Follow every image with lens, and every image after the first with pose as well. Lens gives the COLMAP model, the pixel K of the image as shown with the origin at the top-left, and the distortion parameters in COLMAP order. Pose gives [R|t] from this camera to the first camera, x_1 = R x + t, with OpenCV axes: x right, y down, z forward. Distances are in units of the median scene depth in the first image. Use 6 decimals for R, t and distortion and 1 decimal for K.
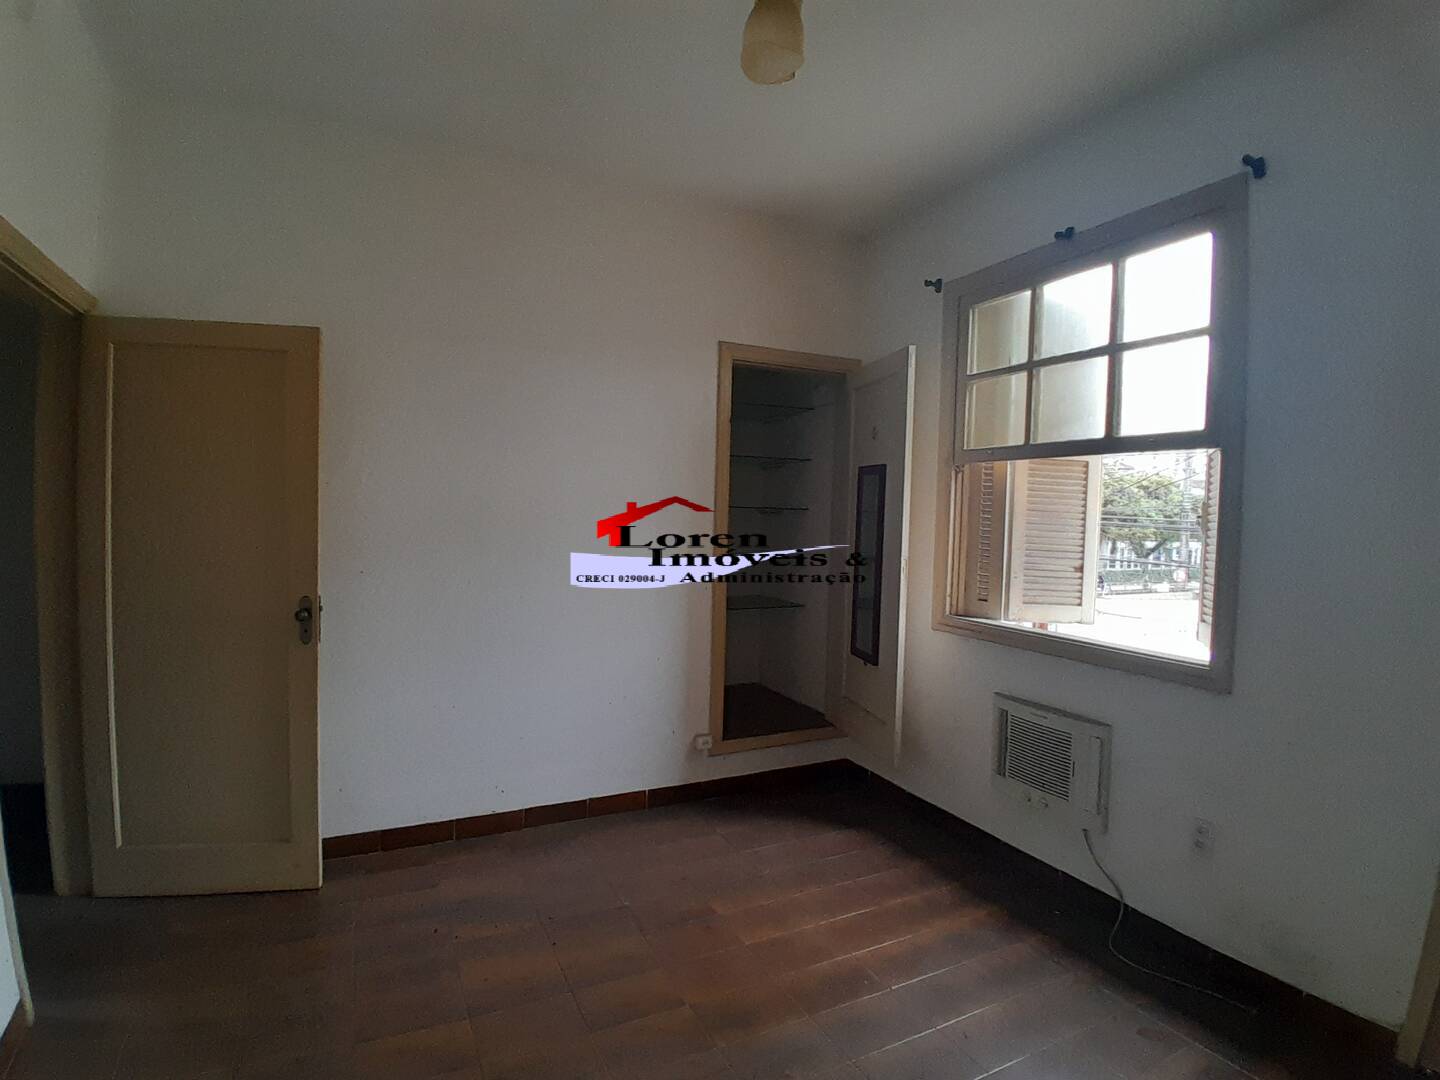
lens RADIAL K [[726.7, 0, 720.0], [0, 726.7, 540.0], [0, 0, 1]] dist [0.000678, 0.000009]
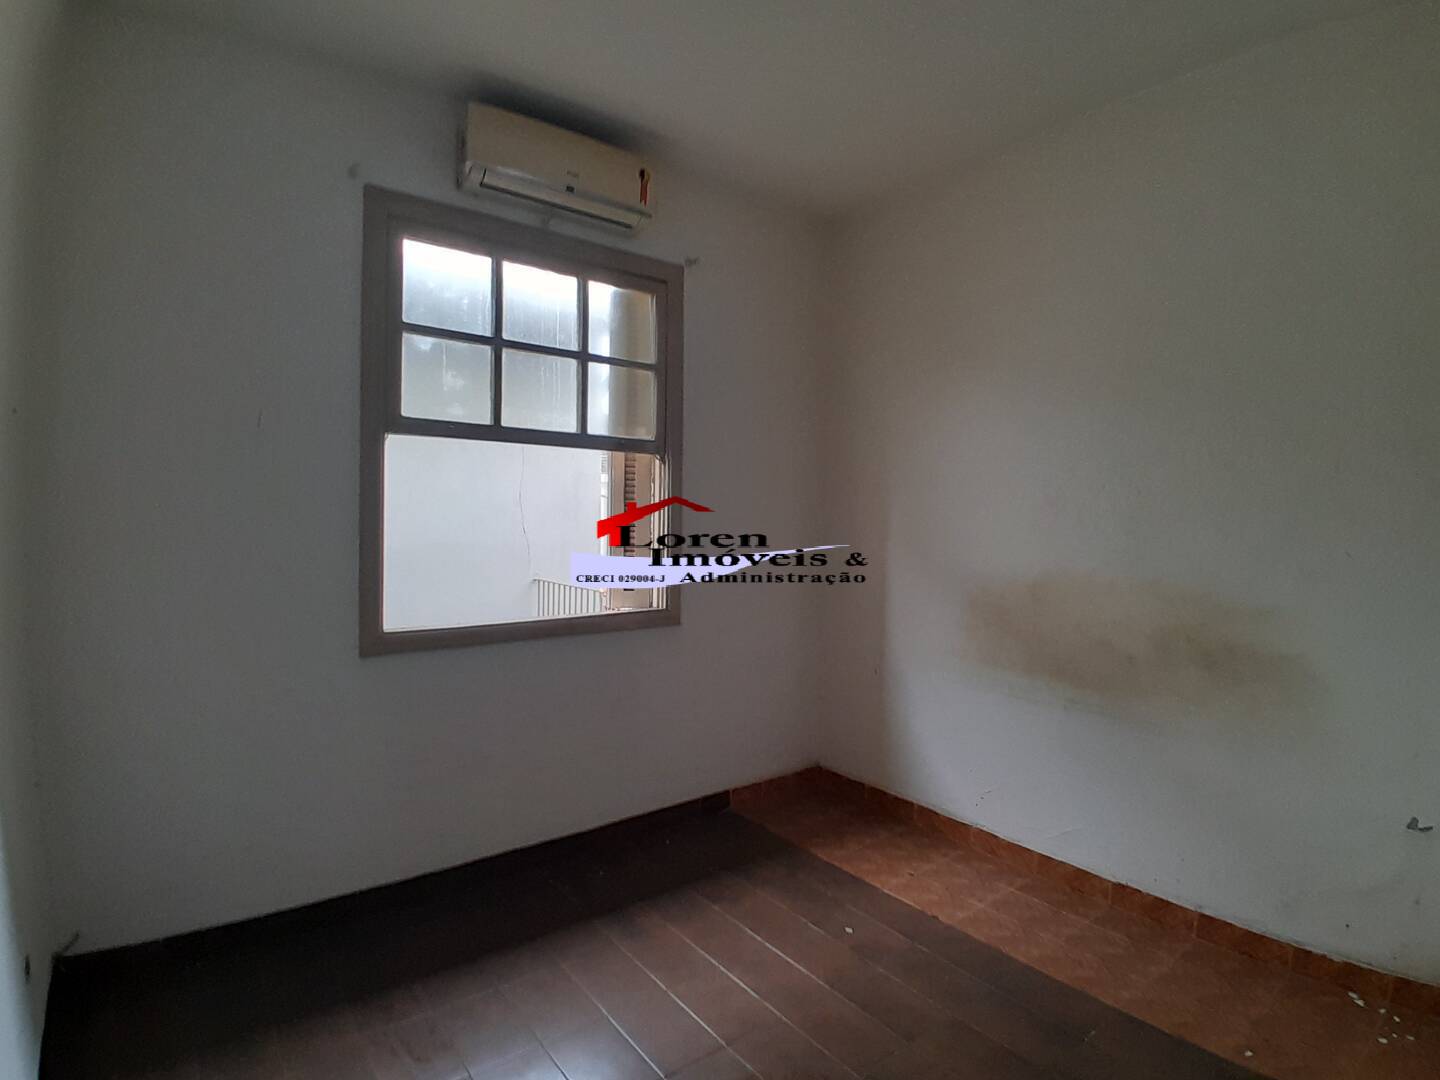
lens RADIAL K [[726.7, 0, 720.0], [0, 726.7, 540.0], [0, 0, 1]] dist [0.000678, 0.000009]
pose [[-0.180043, -0.044371, 0.982657, -0.558661], [0.032831, 0.998154, 0.051086, -0.022716], [-0.983111, 0.041459, -0.178254, 0.892357]]
